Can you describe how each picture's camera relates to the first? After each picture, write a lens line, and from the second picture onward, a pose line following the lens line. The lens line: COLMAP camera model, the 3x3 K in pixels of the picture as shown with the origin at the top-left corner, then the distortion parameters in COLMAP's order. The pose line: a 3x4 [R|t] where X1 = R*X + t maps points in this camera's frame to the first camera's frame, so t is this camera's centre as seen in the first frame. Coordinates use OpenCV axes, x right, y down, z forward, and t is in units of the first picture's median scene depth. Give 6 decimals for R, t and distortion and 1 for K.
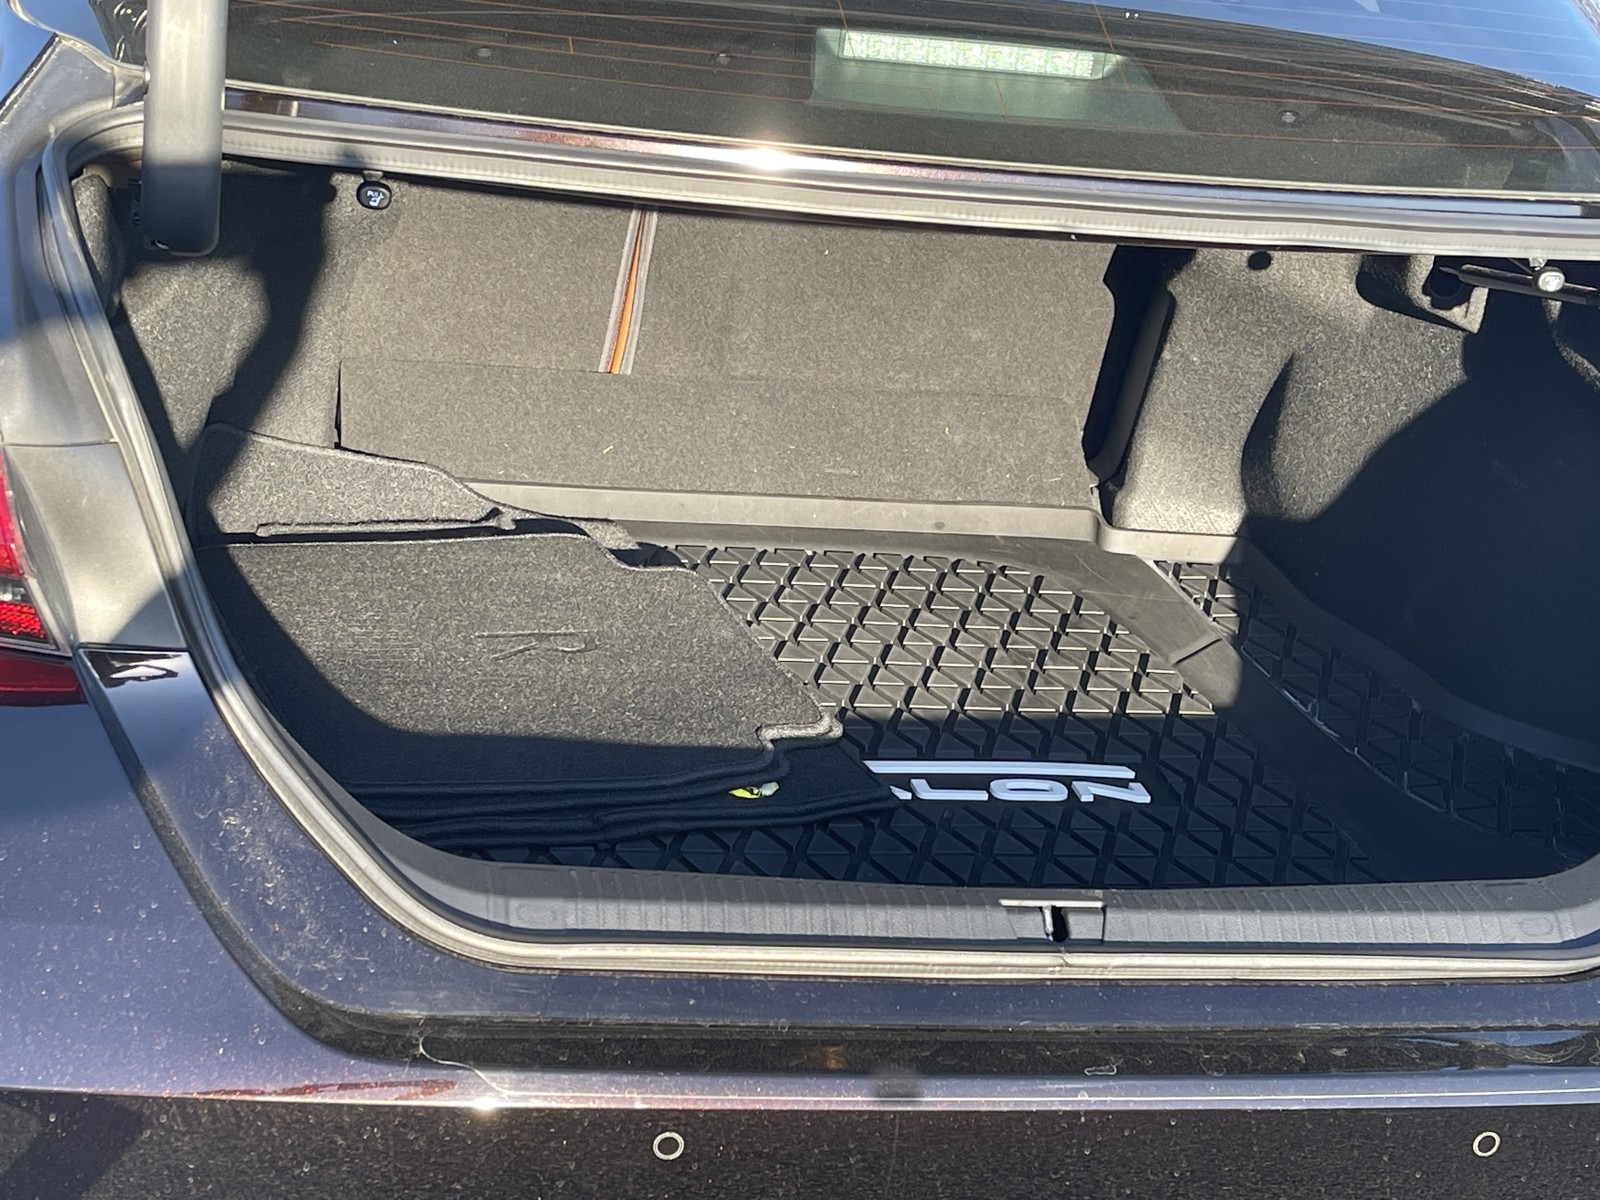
lens RADIAL K [[2741.4, 0, 800.0], [0, 2741.4, 600.0], [0, 0, 1]] dist [0.146651, -0.019387]
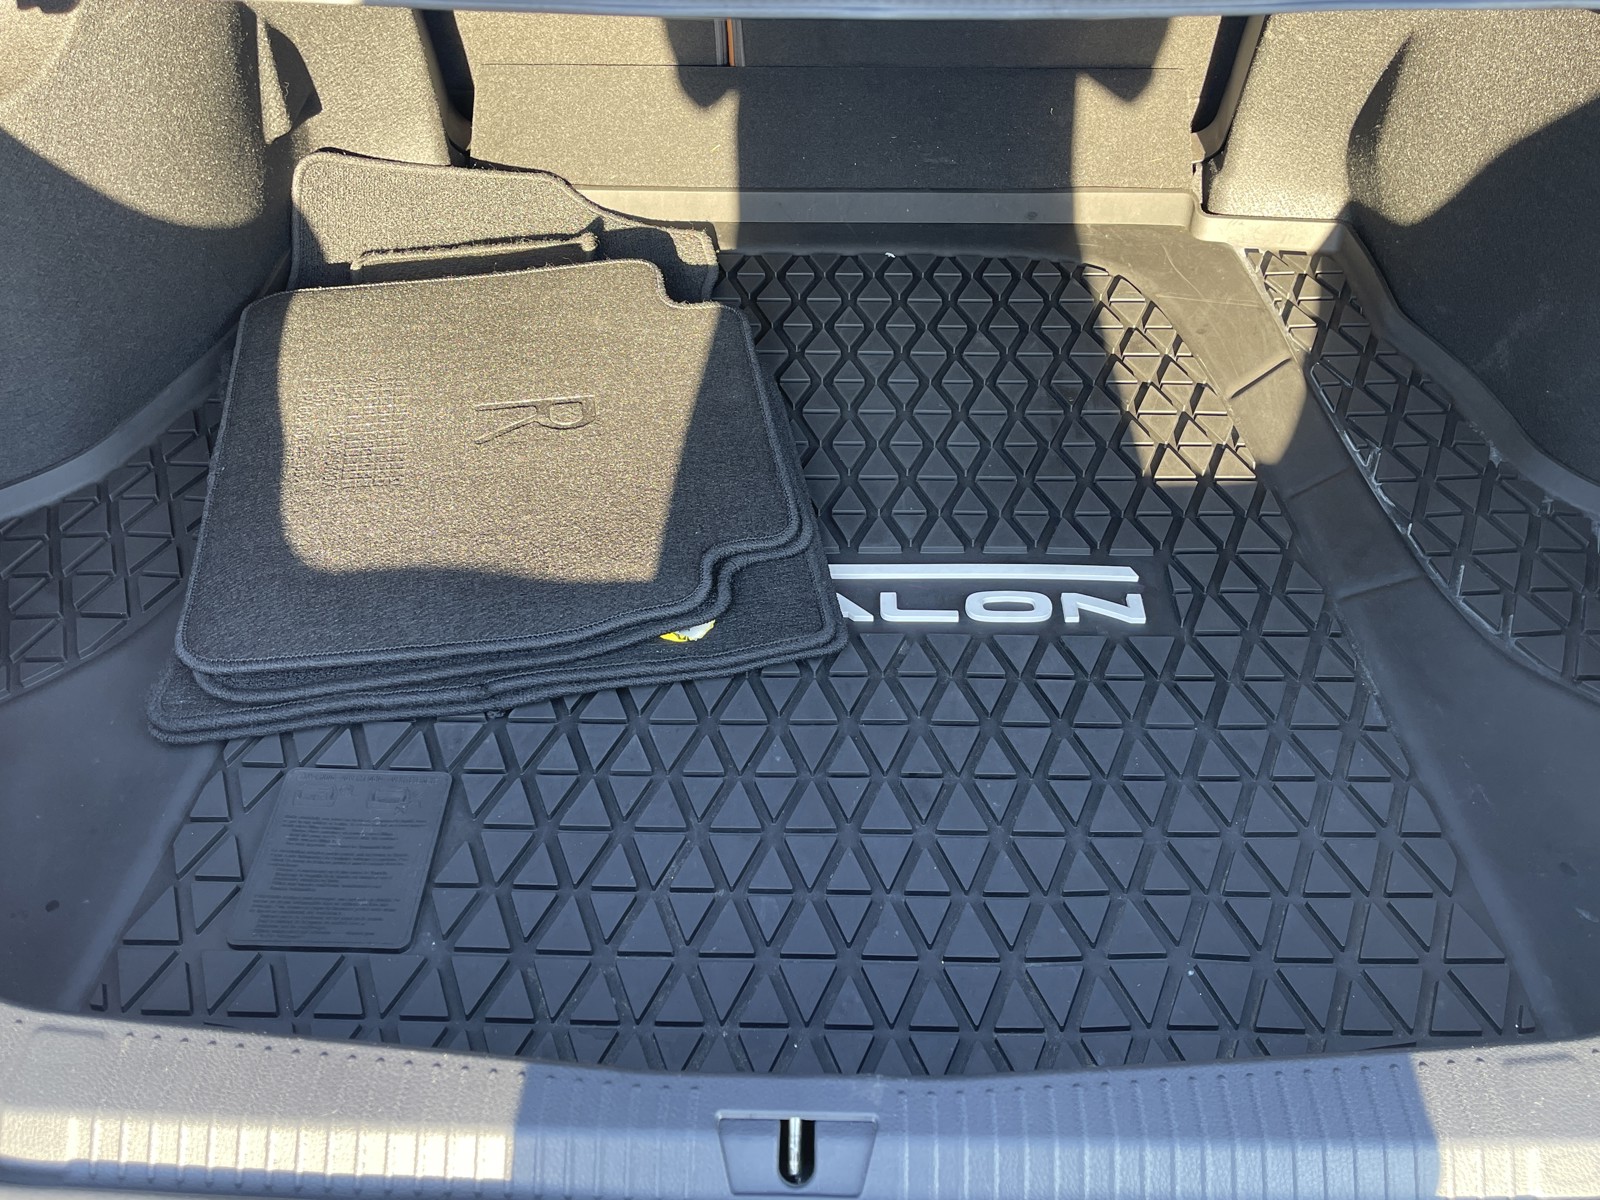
lens RADIAL K [[1392.8, 0, 800.0], [0, 1392.8, 600.0], [0, 0, 1]] dist [0.045425, -0.007662]
pose [[0.967221, 0.061272, -0.246433, 0.111451], [0.031777, 0.933620, 0.356852, -0.087538], [0.251940, -0.352986, 0.901070, 0.475189]]
